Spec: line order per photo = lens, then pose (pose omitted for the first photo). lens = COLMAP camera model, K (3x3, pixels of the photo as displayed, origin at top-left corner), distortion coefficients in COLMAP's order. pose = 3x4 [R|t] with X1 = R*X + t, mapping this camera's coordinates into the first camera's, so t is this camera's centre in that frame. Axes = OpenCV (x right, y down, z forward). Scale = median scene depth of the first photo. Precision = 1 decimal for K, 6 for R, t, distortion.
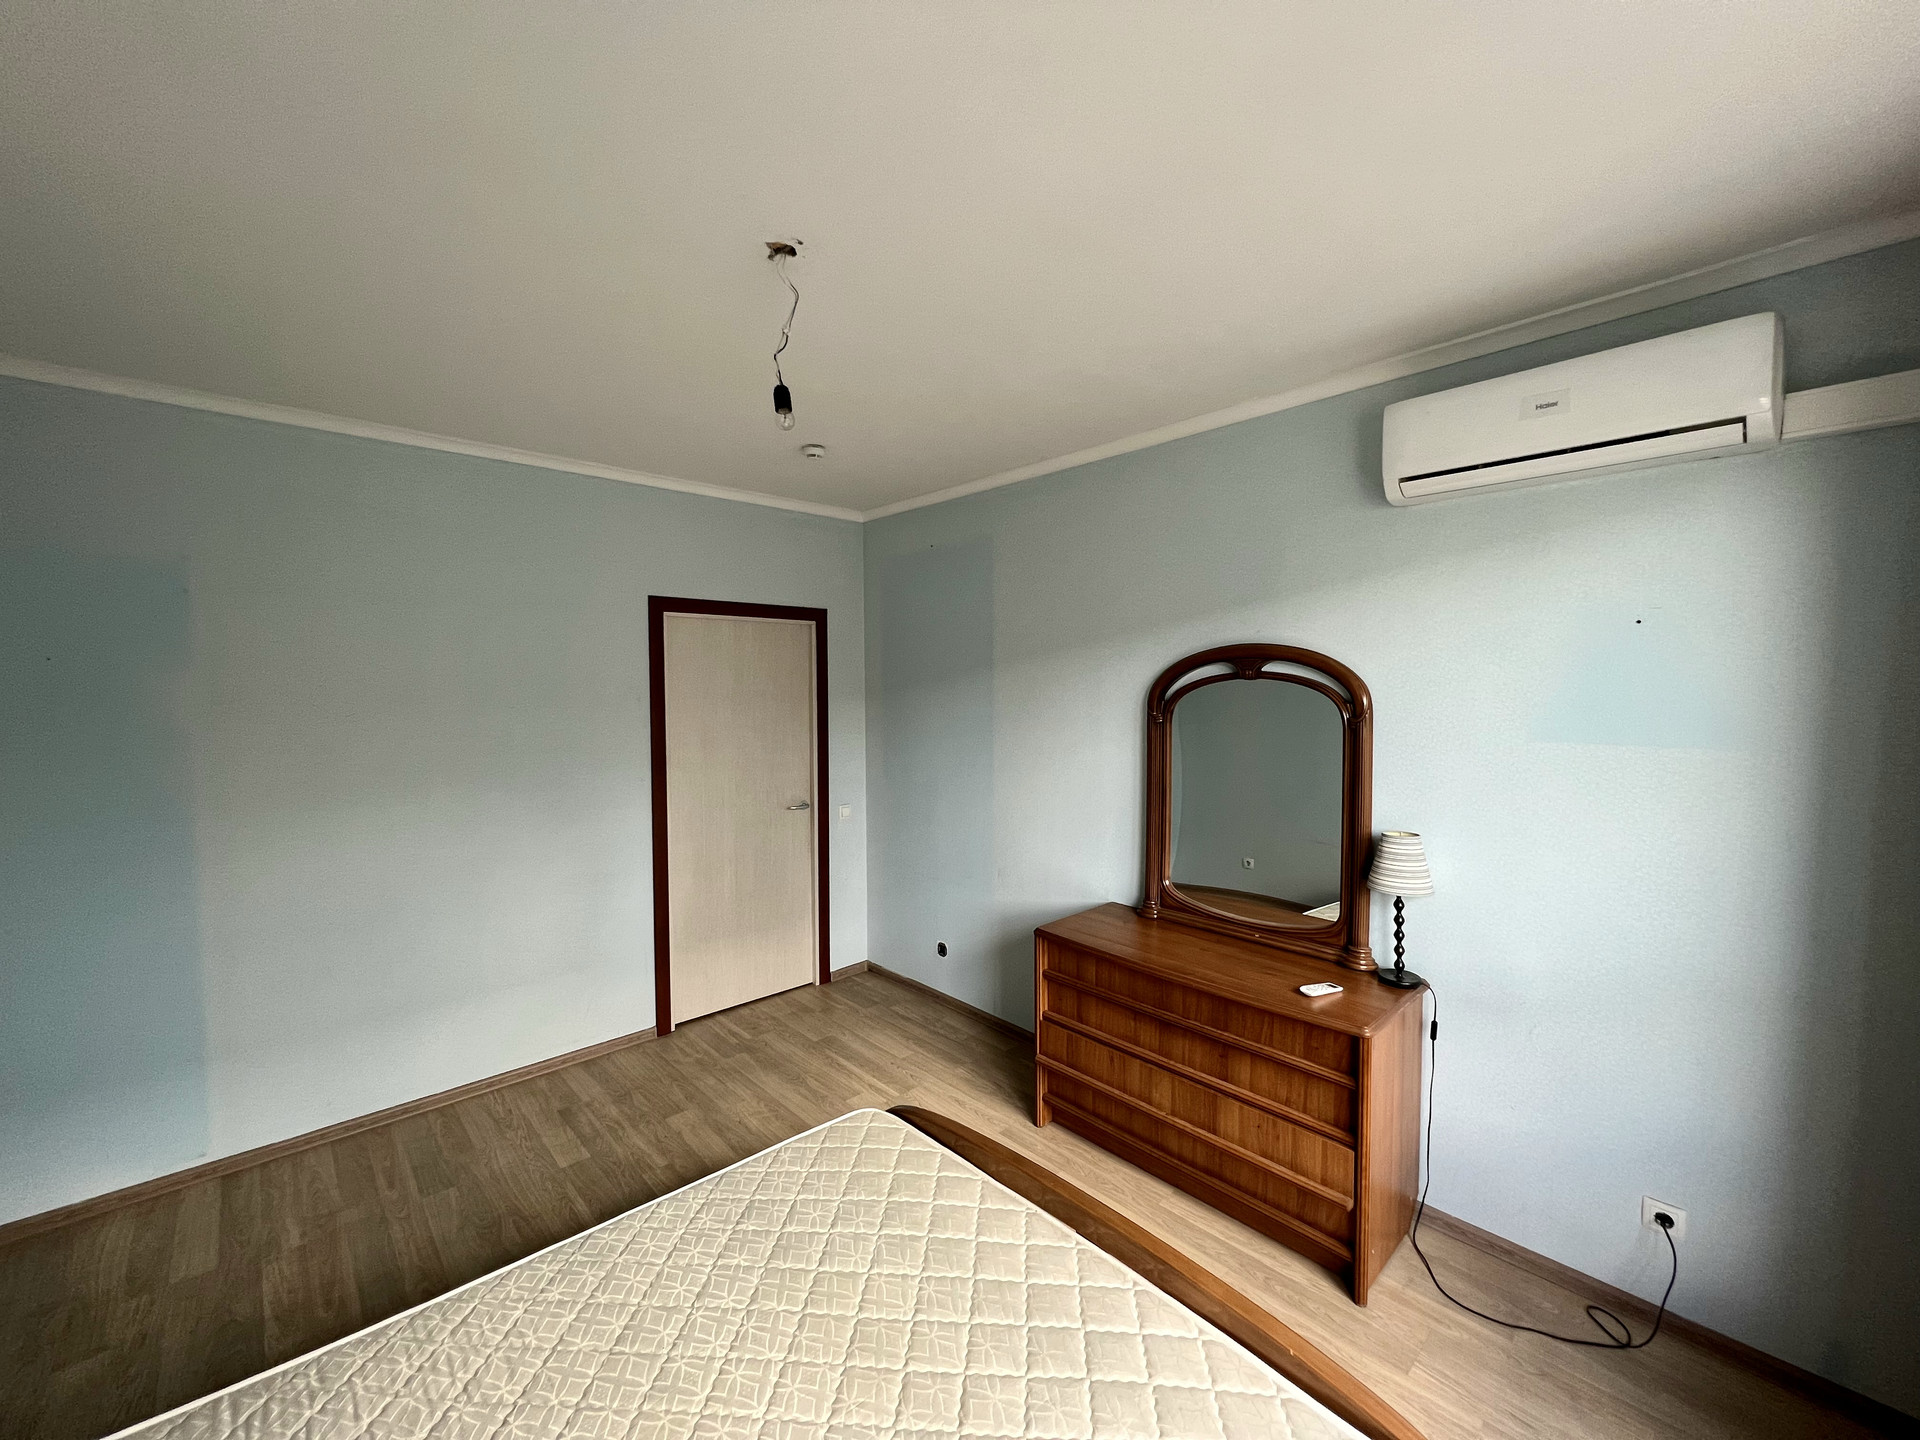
lens RADIAL K [[769.1, 0, 962.4], [0, 769.1, 716.0], [0, 0, 1]] dist [0.001521, 0.000431]
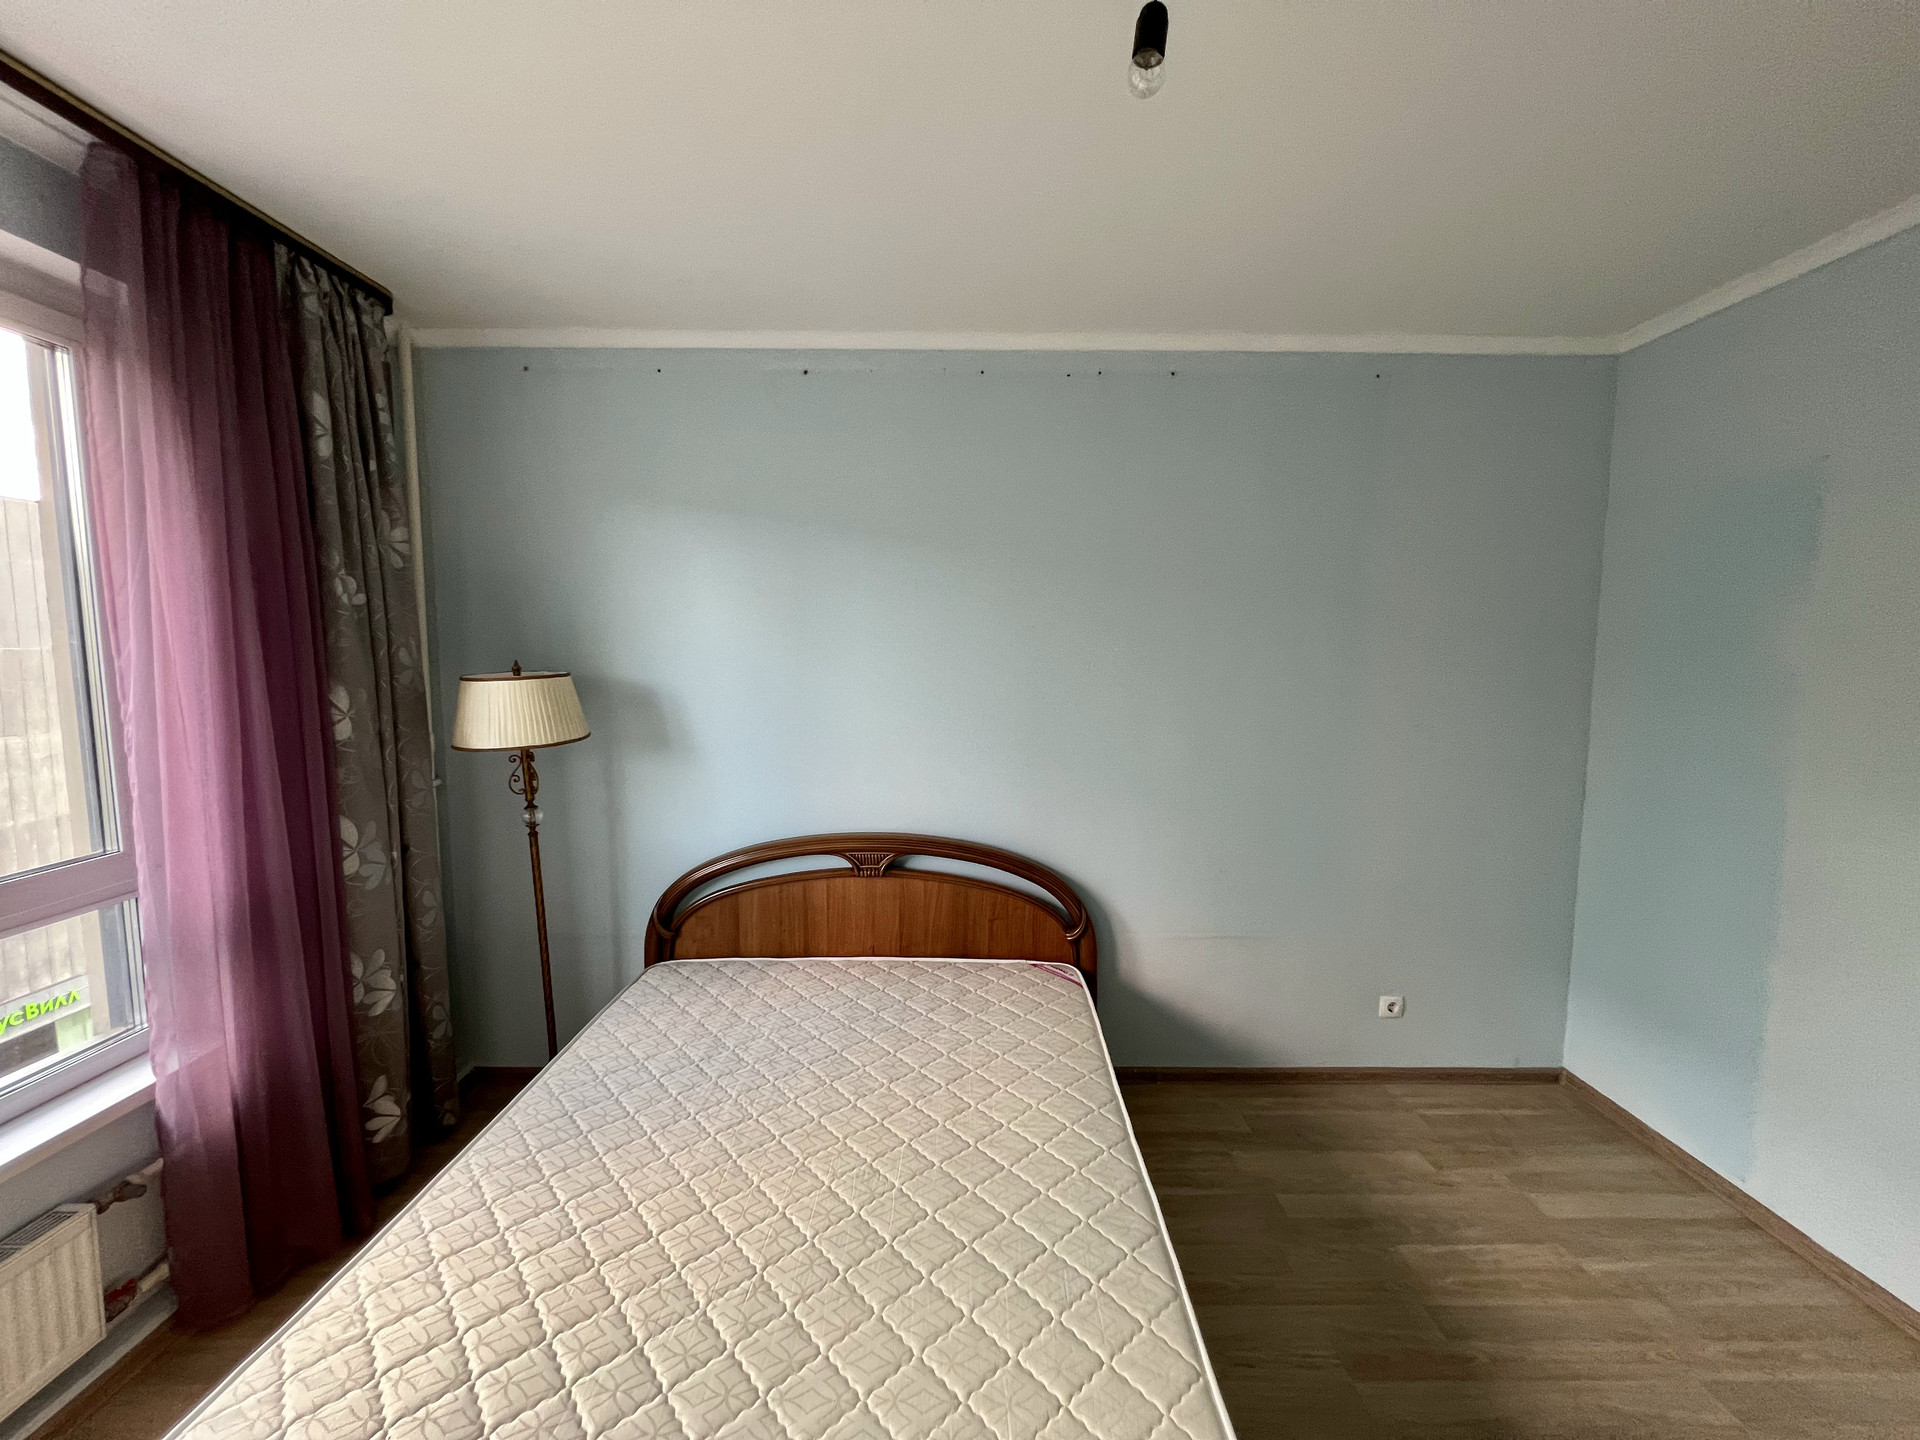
lens RADIAL K [[769.1, 0, 959.0], [0, 769.1, 715.7], [0, 0, 1]] dist [0.001521, 0.000431]
pose [[-0.682885, 0.065937, -0.727544, 0.193769], [-0.029571, 0.992607, 0.117716, -0.008229], [0.729927, 0.101900, -0.675887, 0.956406]]
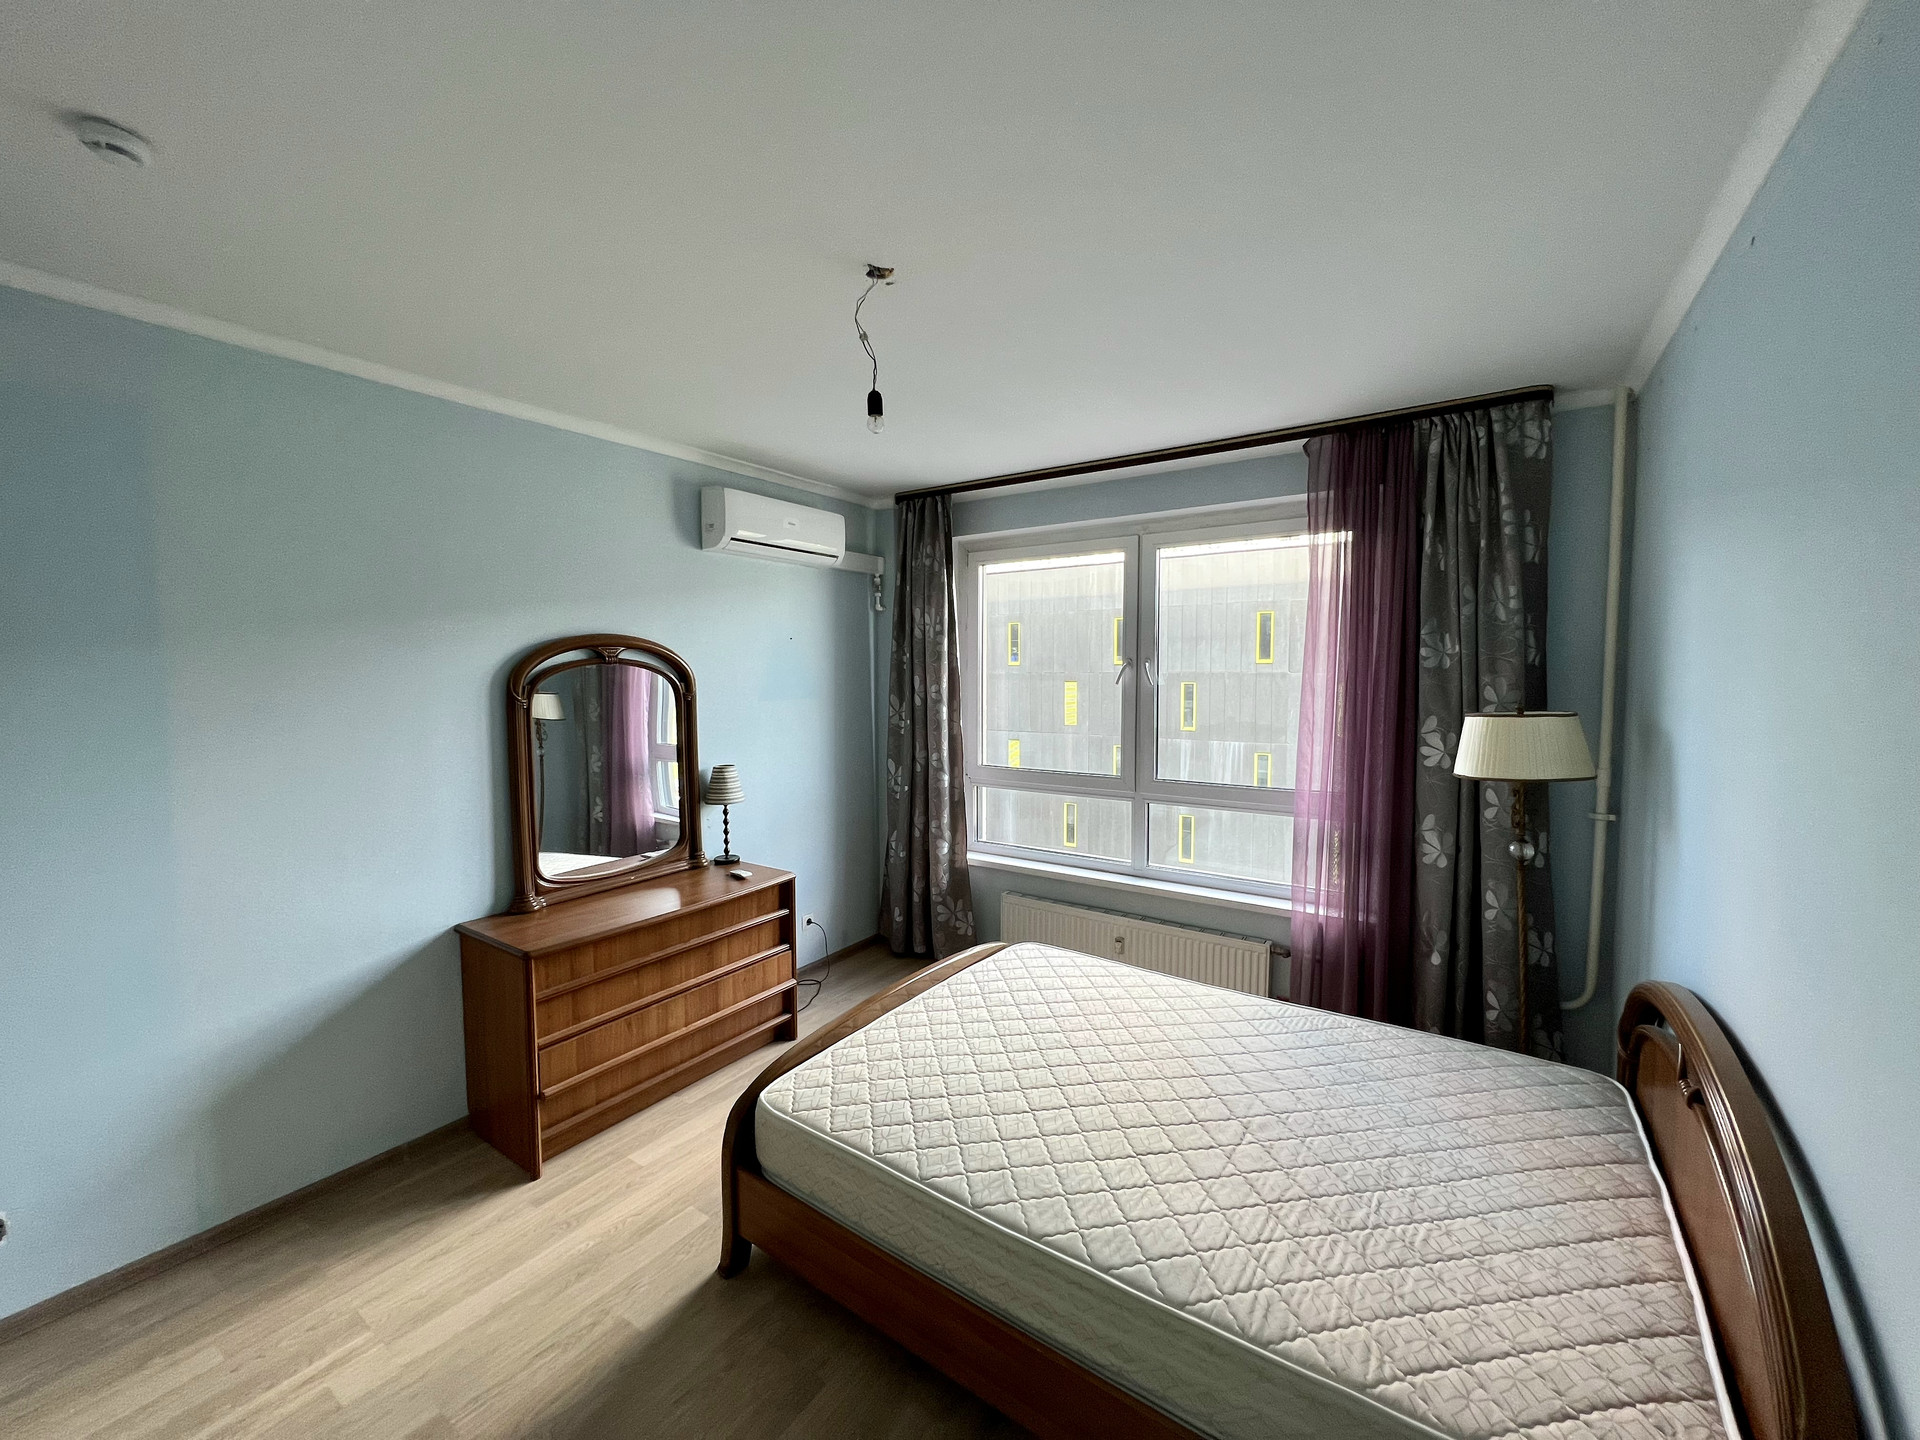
lens RADIAL K [[769.1, 0, 956.8], [0, 769.1, 712.2], [0, 0, 1]] dist [0.001521, 0.000431]
pose [[-0.219465, -0.048635, 0.974407, -0.988973], [0.043547, 0.997273, 0.059584, -0.024431], [-0.974648, 0.055509, -0.216749, 0.839936]]
